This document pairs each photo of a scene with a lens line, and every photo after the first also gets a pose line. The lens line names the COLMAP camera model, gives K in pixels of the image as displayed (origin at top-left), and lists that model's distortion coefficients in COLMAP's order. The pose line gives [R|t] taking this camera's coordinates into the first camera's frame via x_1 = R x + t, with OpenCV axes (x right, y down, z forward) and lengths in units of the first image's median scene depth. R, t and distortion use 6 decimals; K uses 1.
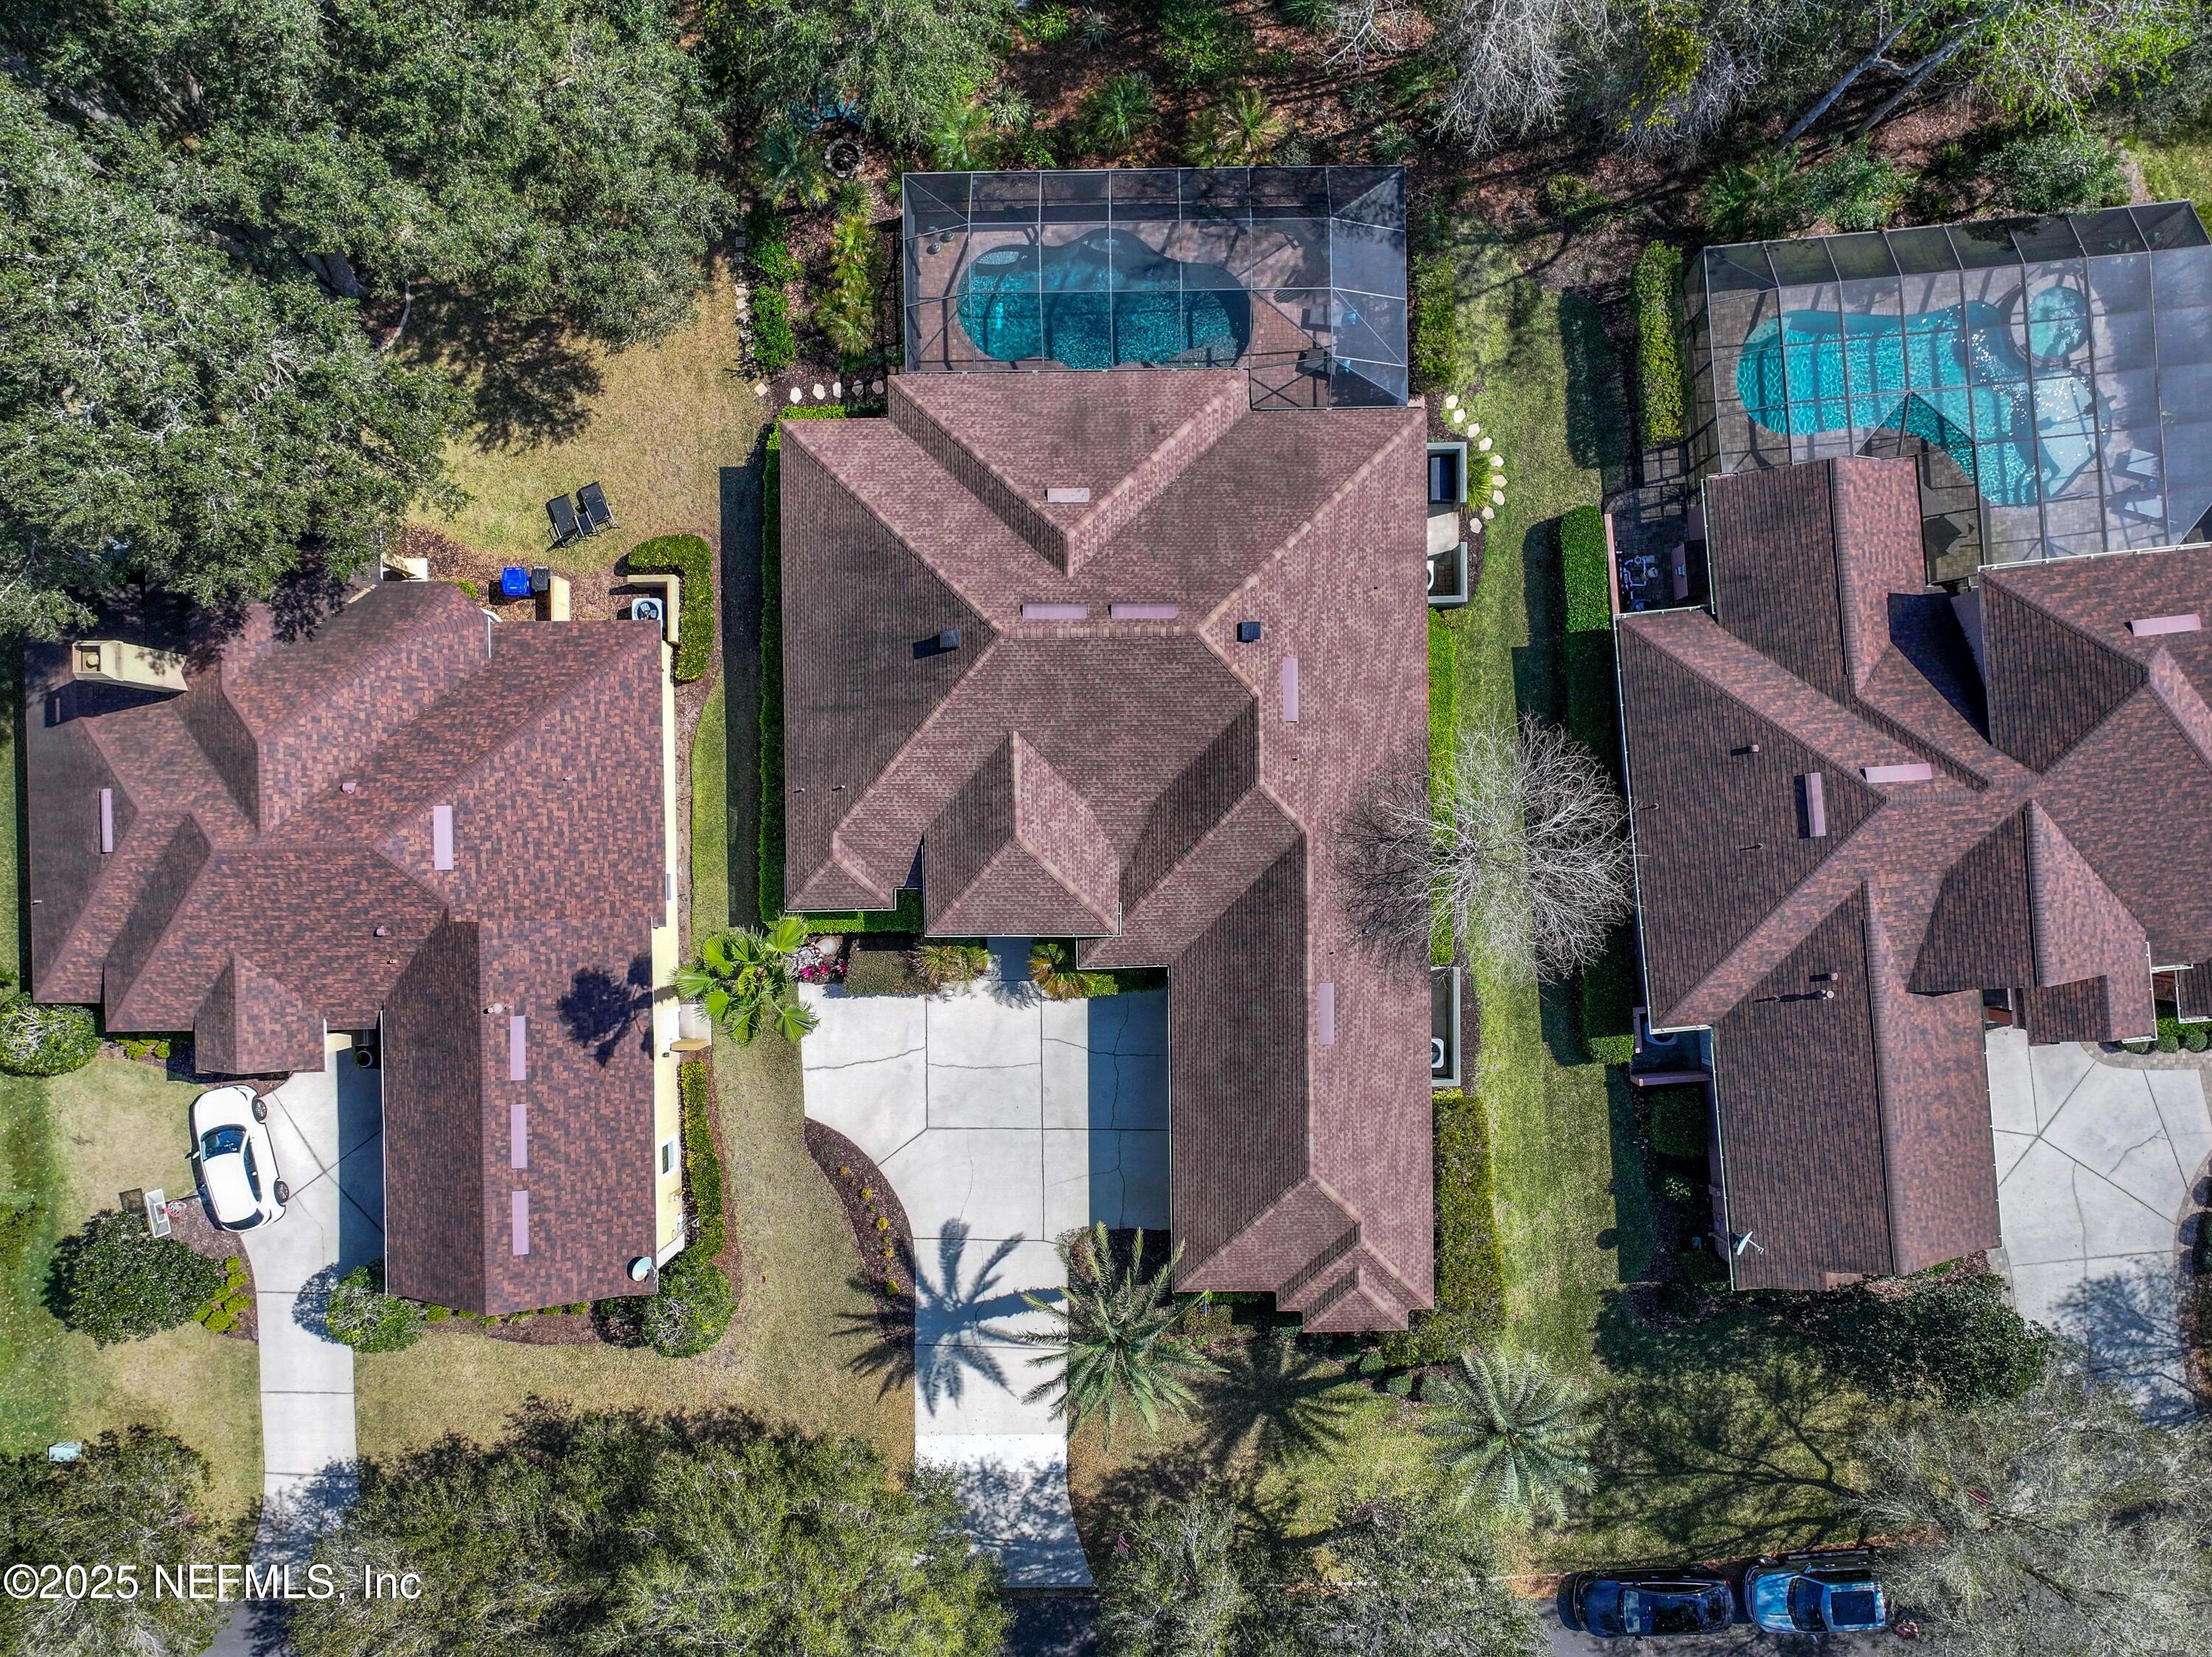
lens RADIAL K [[1637.5, 0, 1123.0], [0, 1637.5, 830.3], [0, 0, 1]] dist [0.006713, 0.000079]
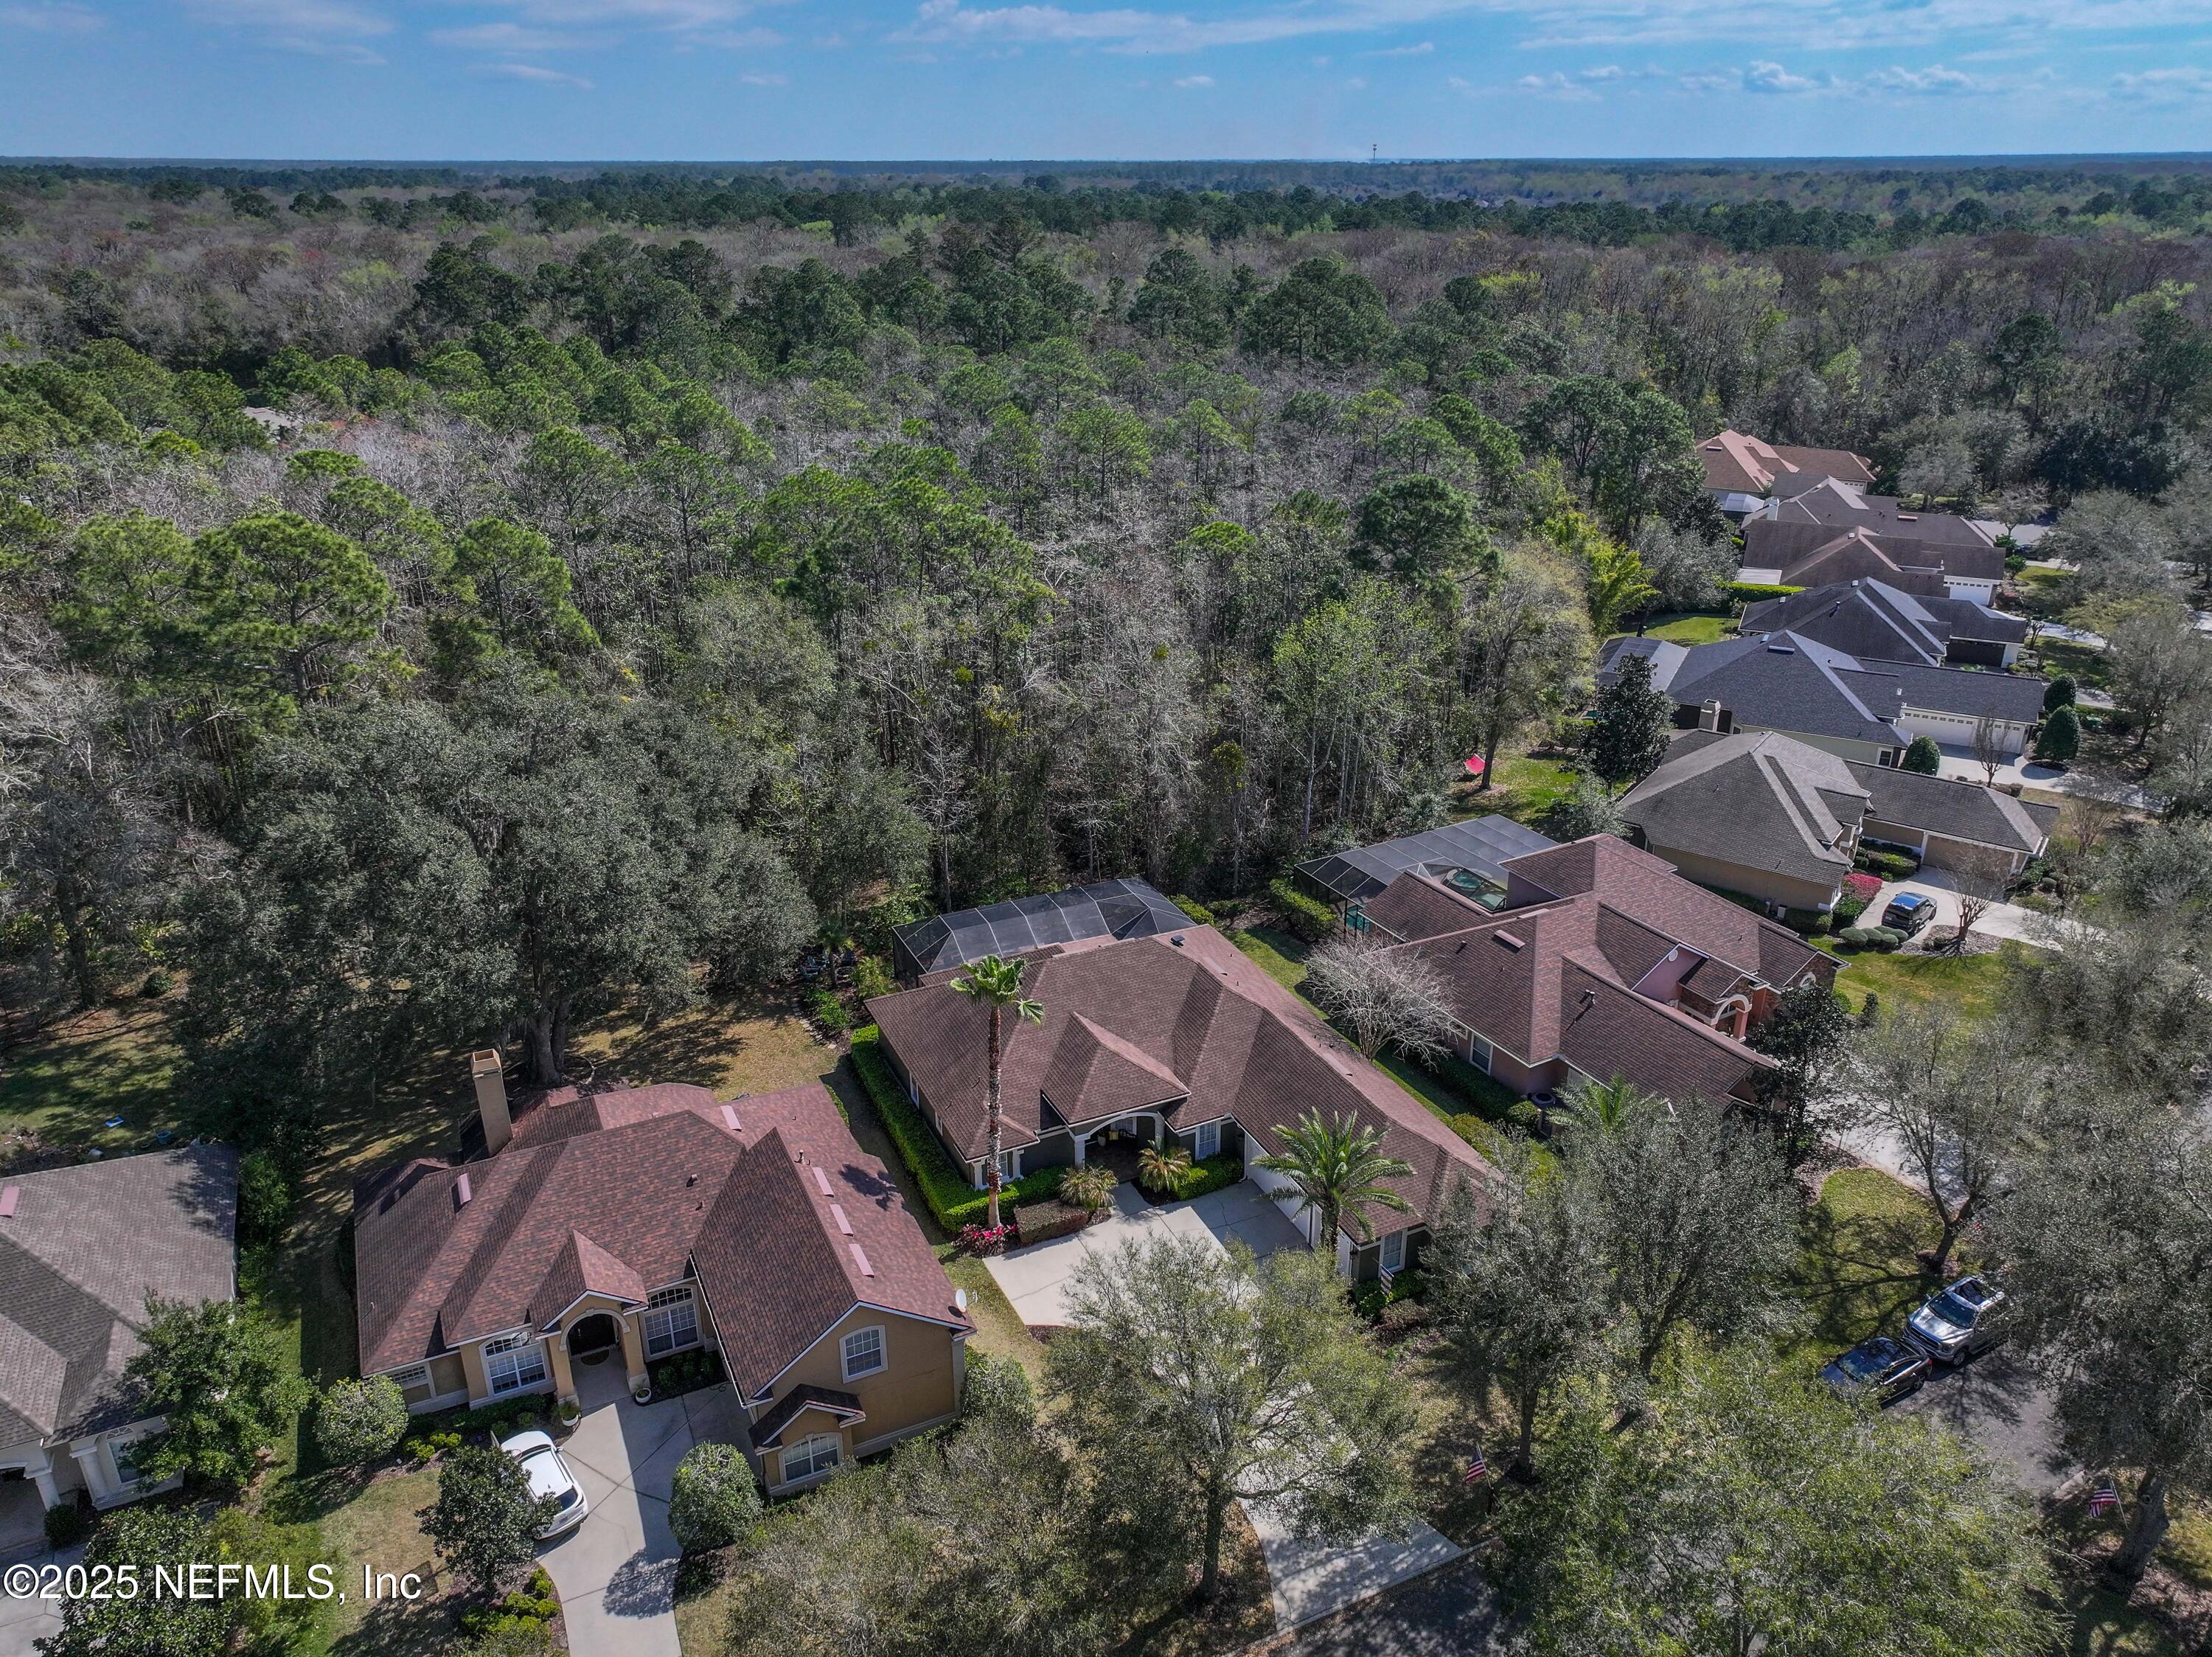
lens RADIAL K [[1521.8, 0, 1117.0], [0, 1521.8, 824.0], [0, 0, 1]] dist [0.012365, -0.001508]
pose [[0.910840, -0.155073, 0.382520, -0.504876], [0.412749, 0.348502, -0.841537, 1.015739], [-0.002809, 0.924391, 0.381436, 0.233790]]
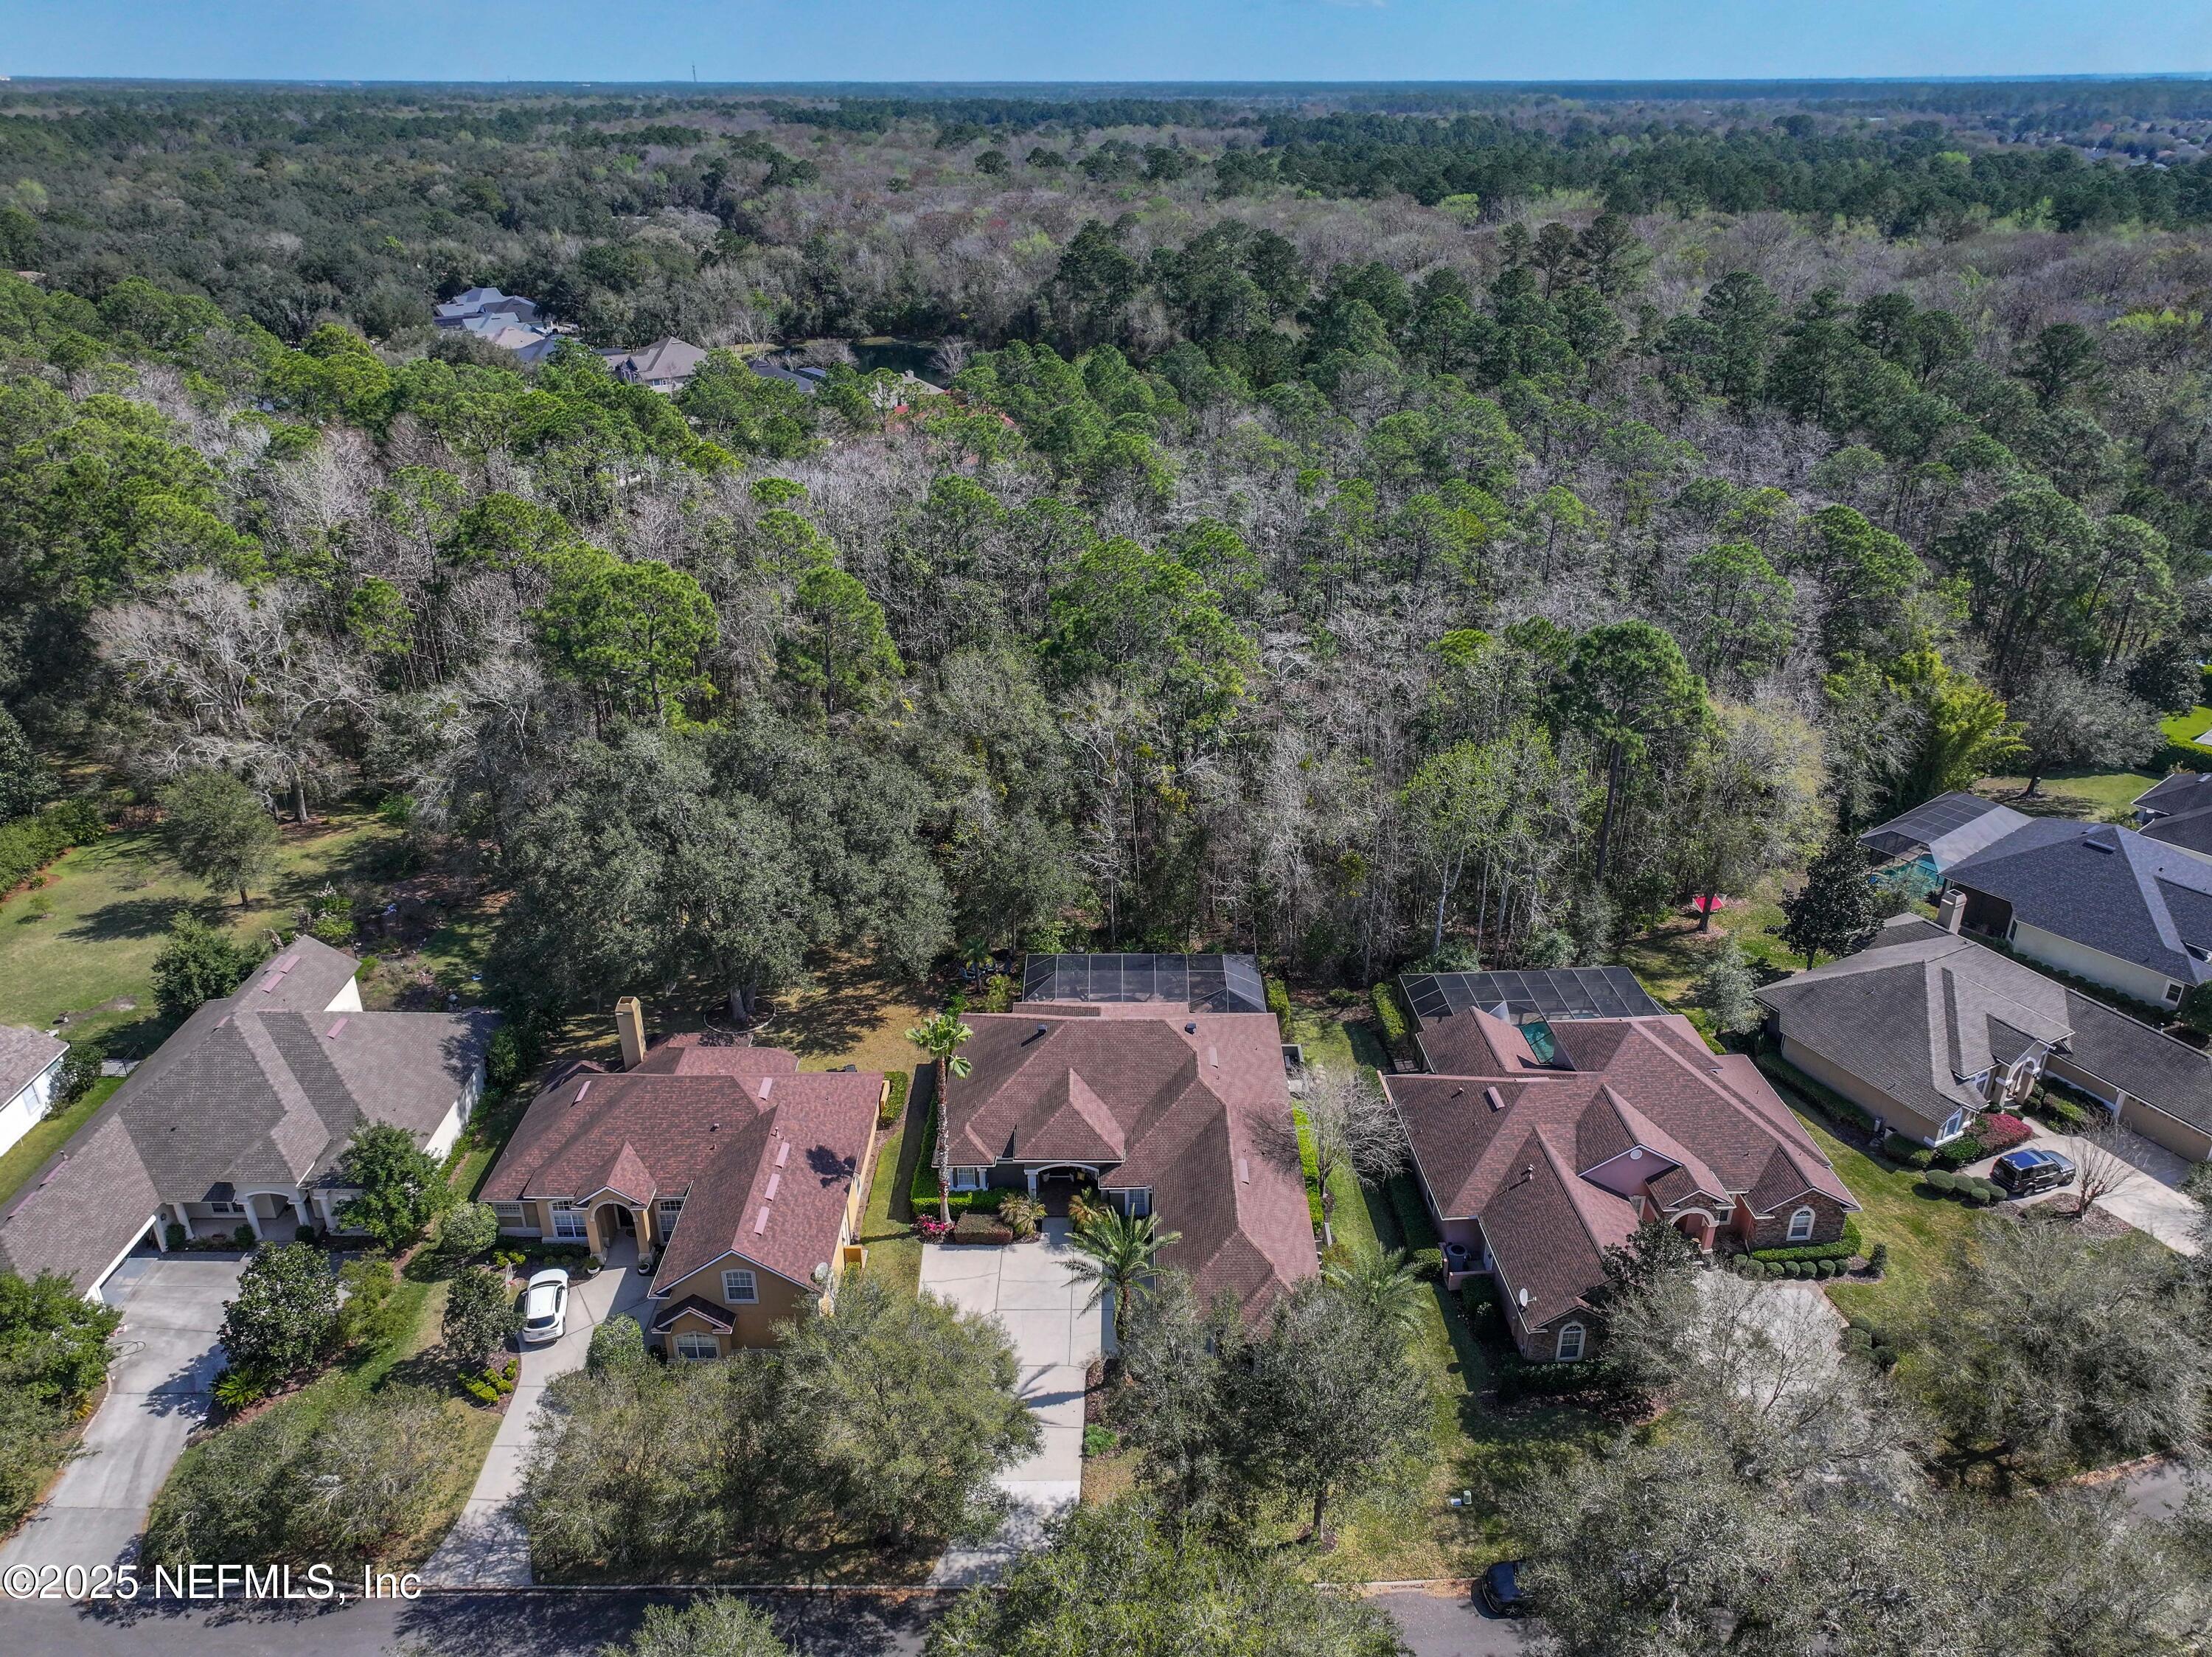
lens RADIAL K [[1521.8, 0, 1117.0], [0, 1521.8, 824.0], [0, 0, 1]] dist [0.012365, -0.001508]
pose [[0.999861, 0.015784, -0.005398, -0.006415], [-0.011510, 0.418554, -0.908119, 1.283379], [-0.012074, 0.908055, 0.418677, -0.009807]]
